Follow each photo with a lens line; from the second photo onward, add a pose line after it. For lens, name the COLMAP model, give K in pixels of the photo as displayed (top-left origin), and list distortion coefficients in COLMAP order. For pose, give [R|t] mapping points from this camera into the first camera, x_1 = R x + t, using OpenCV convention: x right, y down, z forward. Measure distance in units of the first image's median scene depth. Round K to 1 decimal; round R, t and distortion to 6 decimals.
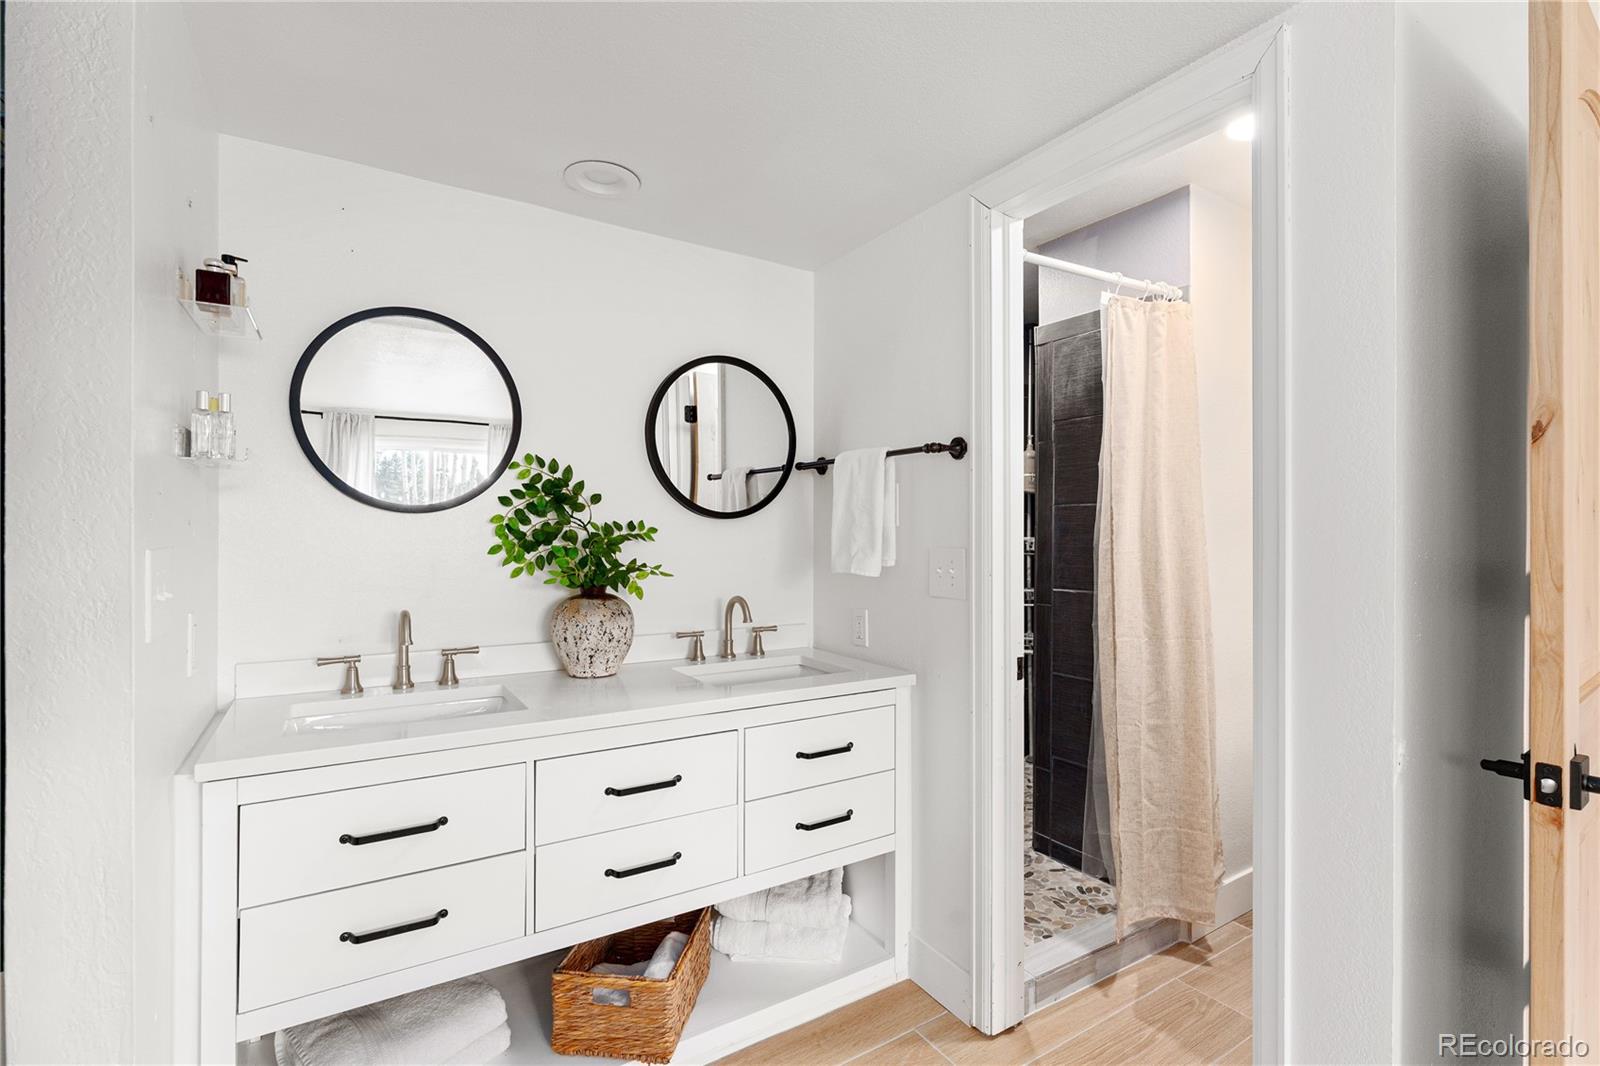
lens RADIAL K [[724.4, 0, 802.9], [0, 724.4, 528.0], [0, 0, 1]] dist [-0.000554, -0.000280]
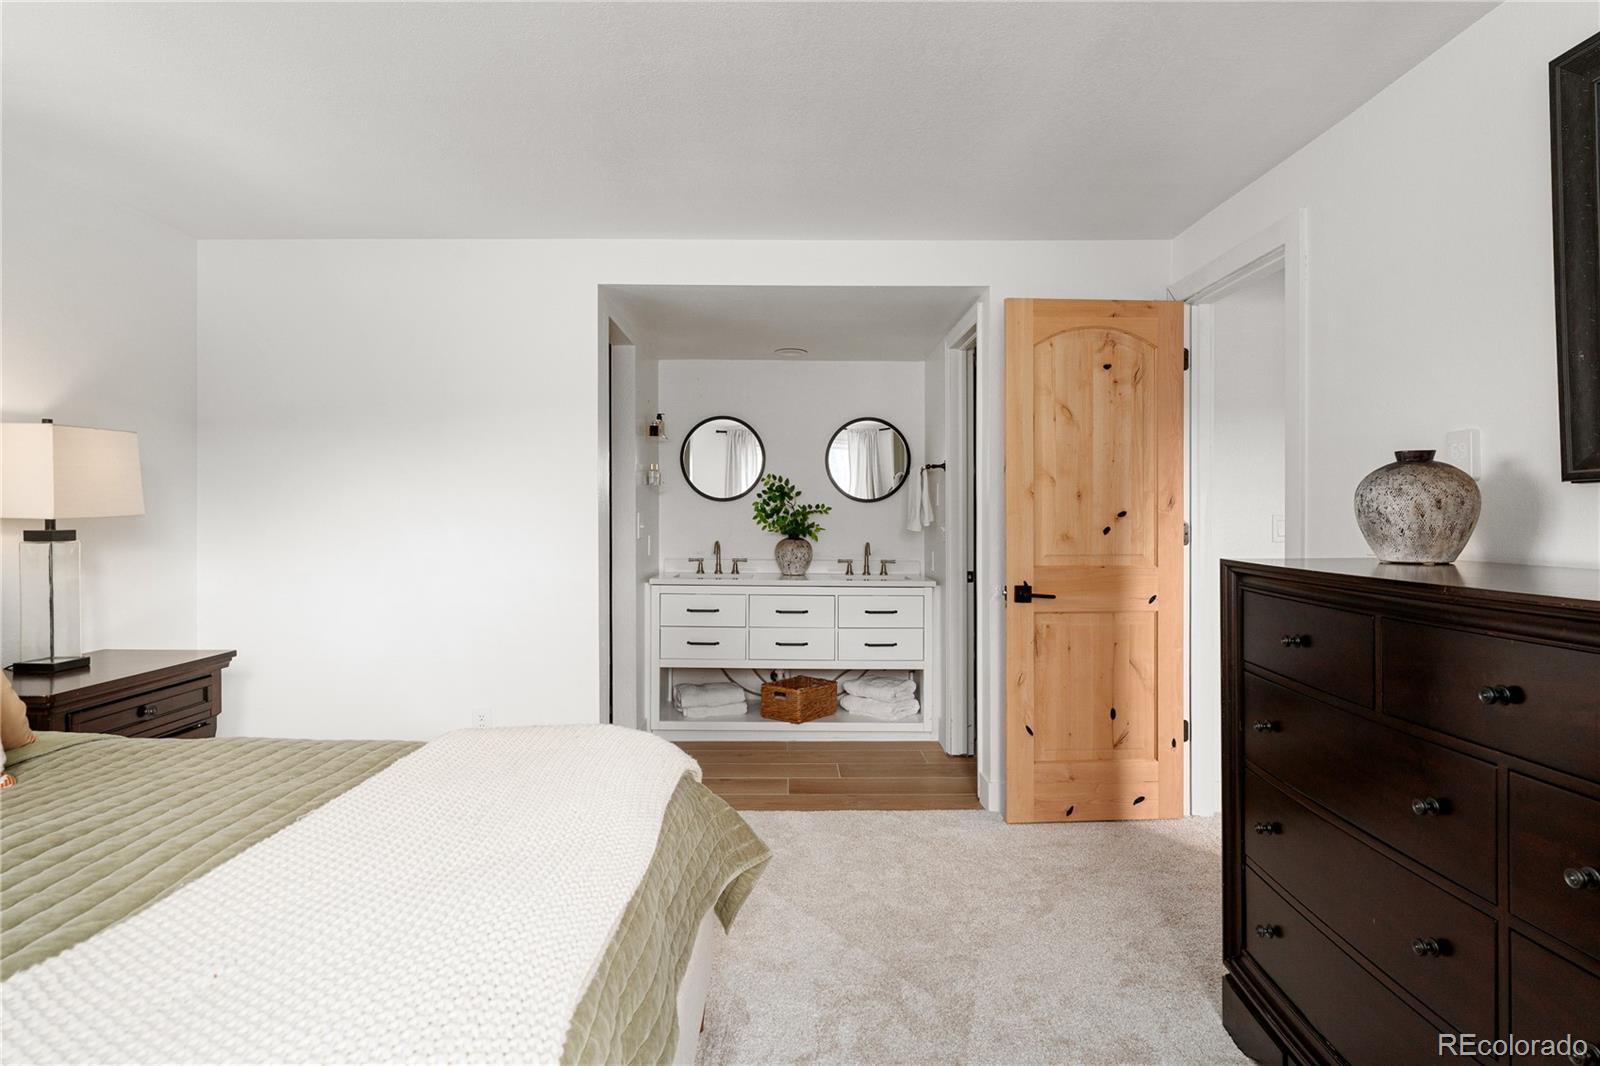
lens RADIAL K [[886.6, 0, 799.6], [0, 886.6, 525.0], [0, 0, 1]] dist [0.000678, 0.000005]
pose [[0.846205, 0.001260, -0.532856, 1.134451], [0.003697, 0.999959, 0.008235, 0.030567], [0.532844, -0.008938, 0.846166, -1.231536]]
